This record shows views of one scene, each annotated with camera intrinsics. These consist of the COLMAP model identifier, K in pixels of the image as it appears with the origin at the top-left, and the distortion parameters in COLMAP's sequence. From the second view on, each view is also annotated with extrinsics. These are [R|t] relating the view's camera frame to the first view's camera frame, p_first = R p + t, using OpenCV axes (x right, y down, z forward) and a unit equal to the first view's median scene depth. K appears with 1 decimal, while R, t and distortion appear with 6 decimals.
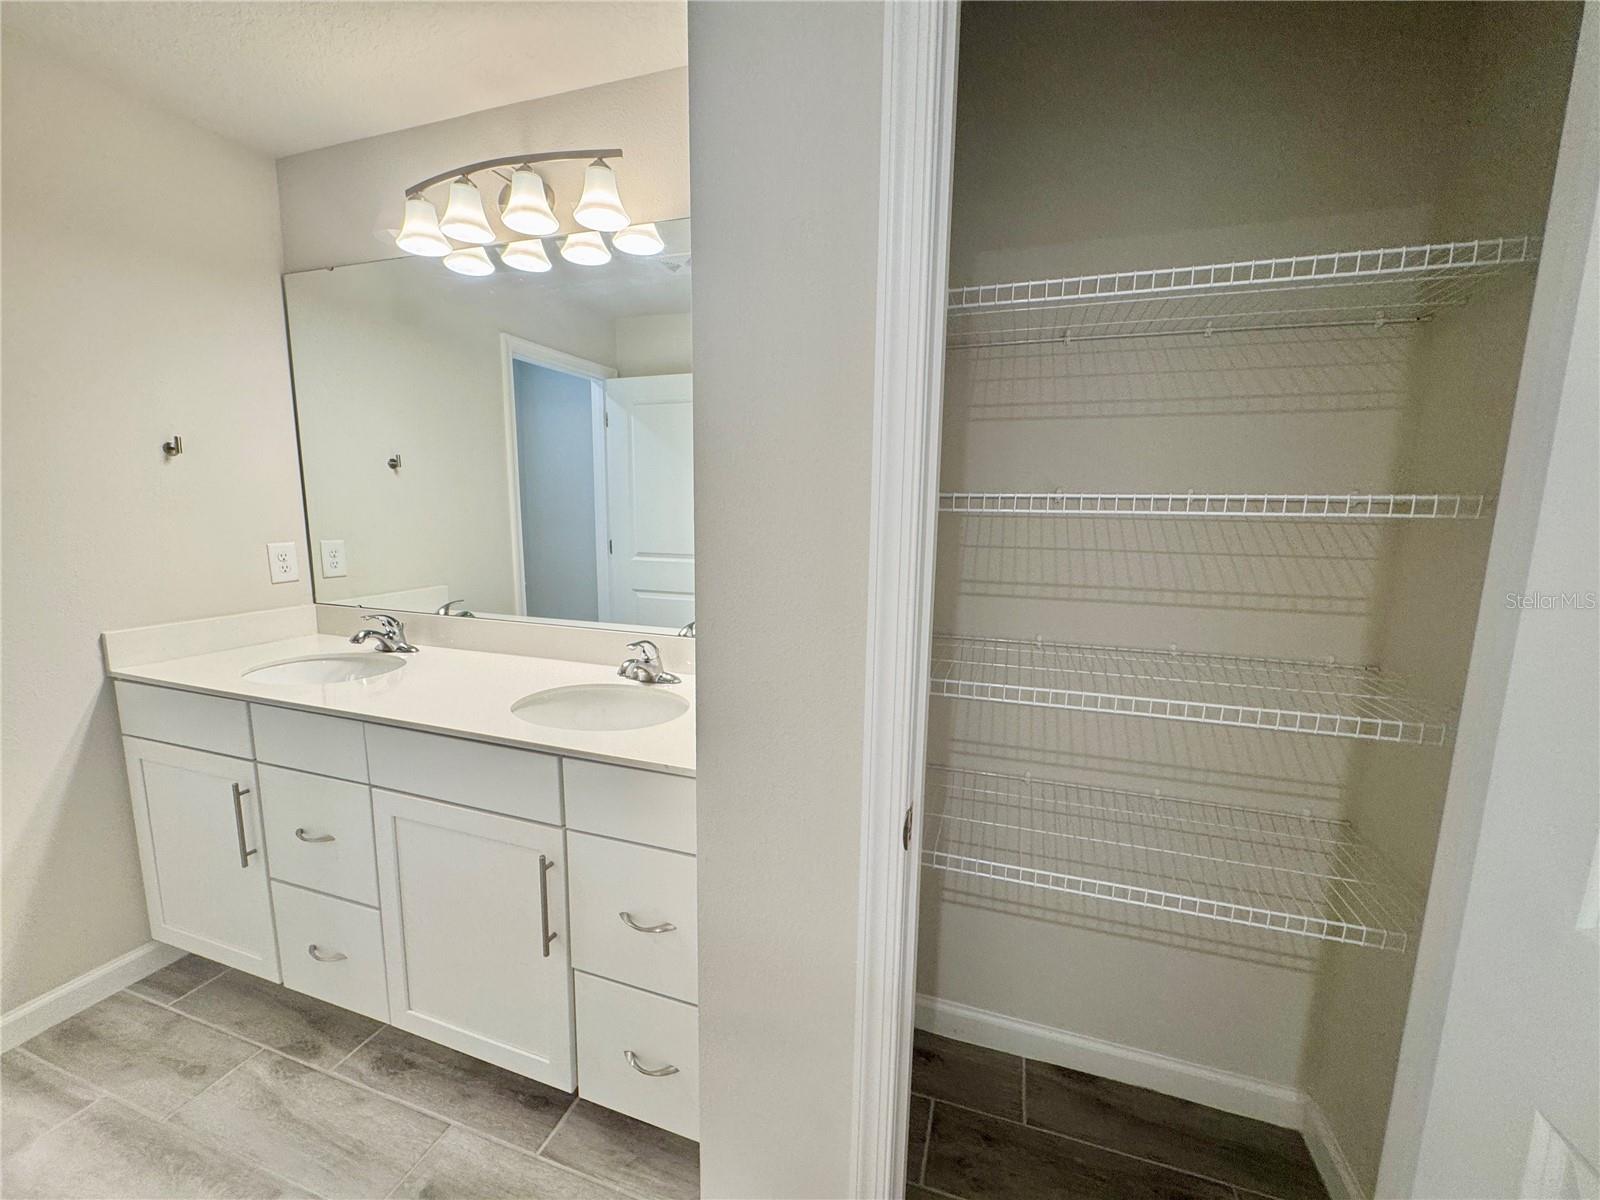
lens RADIAL K [[641.3, 0, 799.3], [0, 641.3, 602.0], [0, 0, 1]] dist [-0.003577, 0.000227]
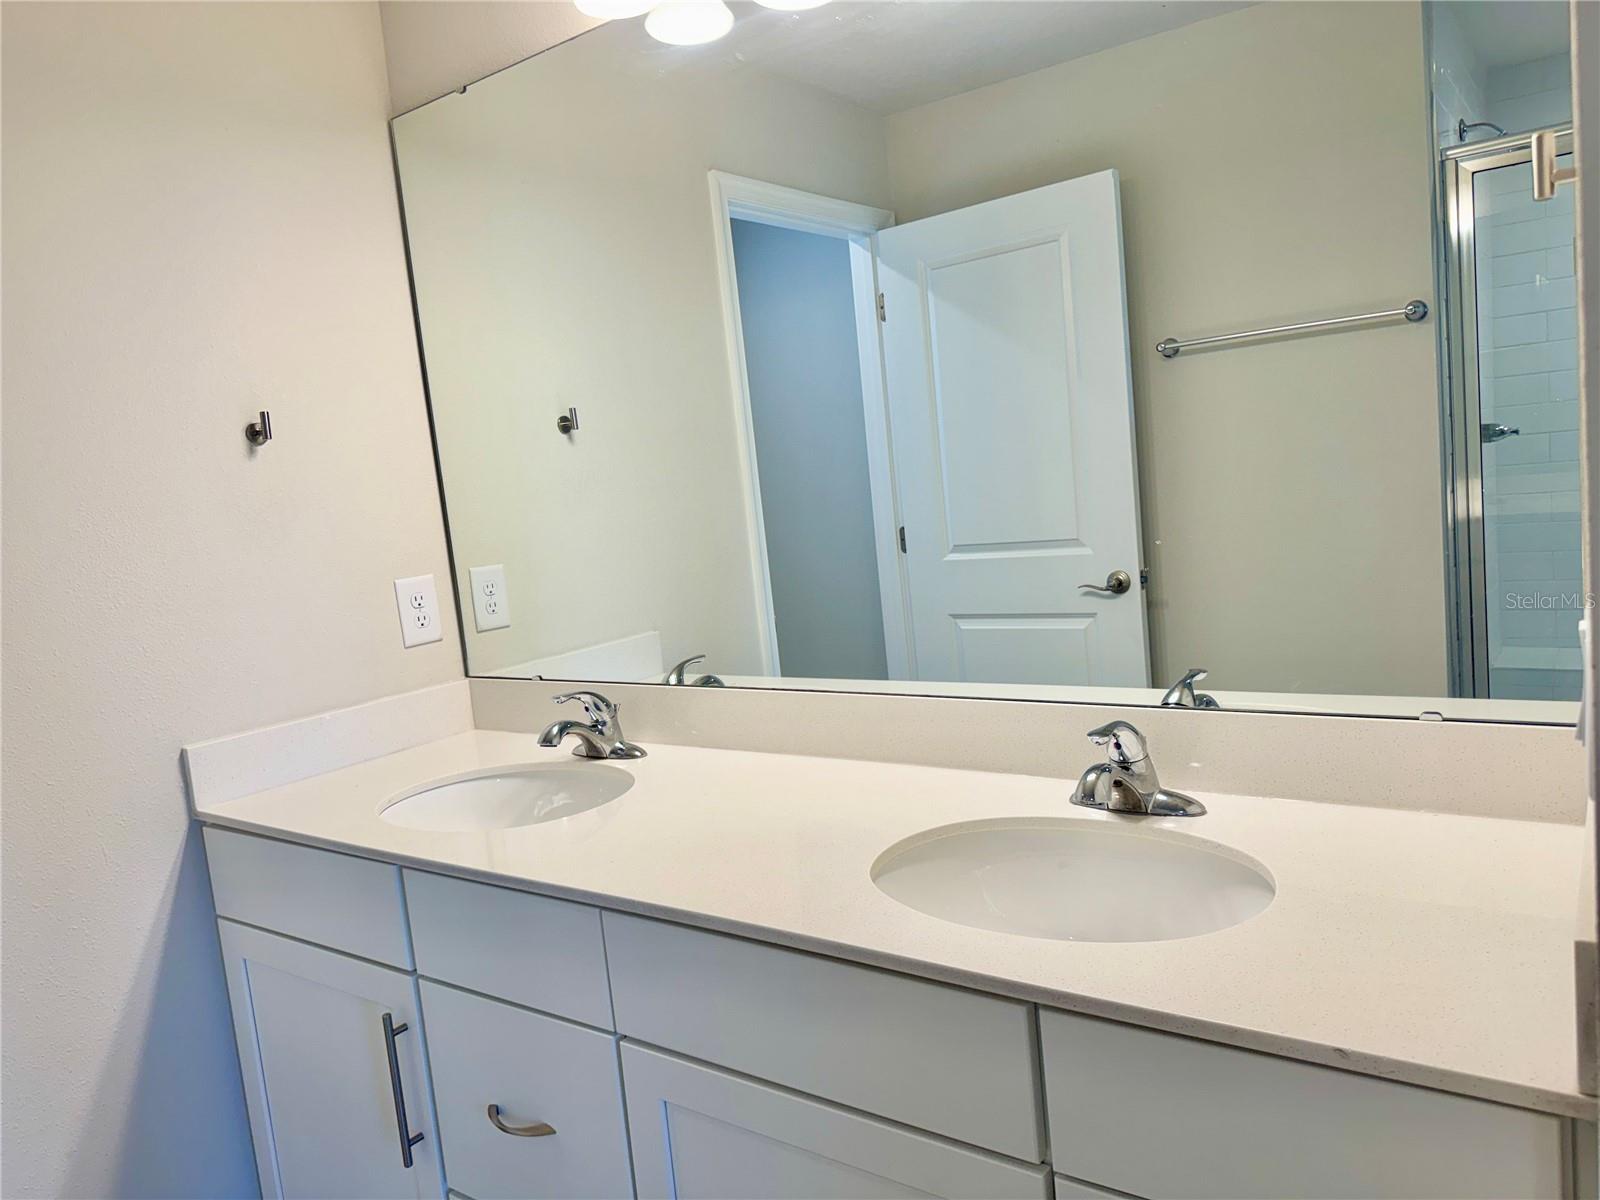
lens RADIAL K [[1130.1, 0, 810.2], [0, 1130.1, 608.3], [0, 0, 1]] dist [0.032184, -0.034928]
pose [[0.948118, -0.073920, -0.309204, -0.194586], [0.067840, 0.997233, -0.030387, -0.010068], [0.310595, 0.007834, 0.950510, 0.167961]]
